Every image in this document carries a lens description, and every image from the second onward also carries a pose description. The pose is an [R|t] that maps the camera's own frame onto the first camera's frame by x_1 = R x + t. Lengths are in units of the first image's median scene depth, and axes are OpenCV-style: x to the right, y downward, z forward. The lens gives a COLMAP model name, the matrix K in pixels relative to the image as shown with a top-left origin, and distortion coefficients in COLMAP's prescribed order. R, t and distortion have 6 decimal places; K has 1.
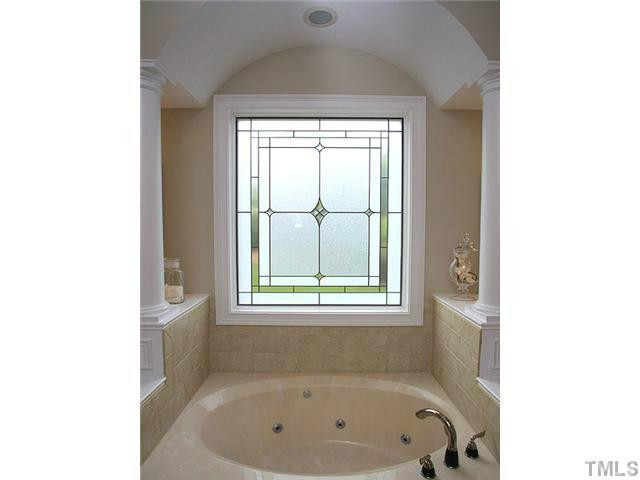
lens RADIAL K [[258.4, 0, 320.0], [0, 258.4, 254.4], [0, 0, 1]] dist [-0.017648, -0.000071]
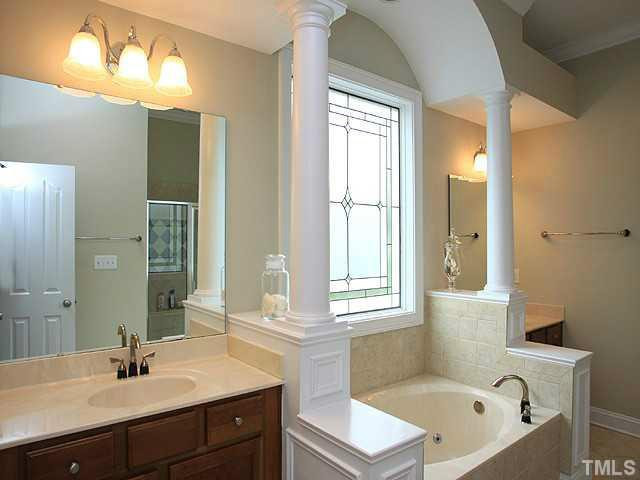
lens RADIAL K [[421.9, 0, 320.0], [0, 421.9, 240.0], [0, 0, 1]] dist [-0.016886, -0.000819]
pose [[0.779536, -0.001434, 0.626355, -0.927931], [0.028437, 0.999047, -0.033104, 0.000460], [-0.625711, 0.043618, 0.778834, -0.010645]]
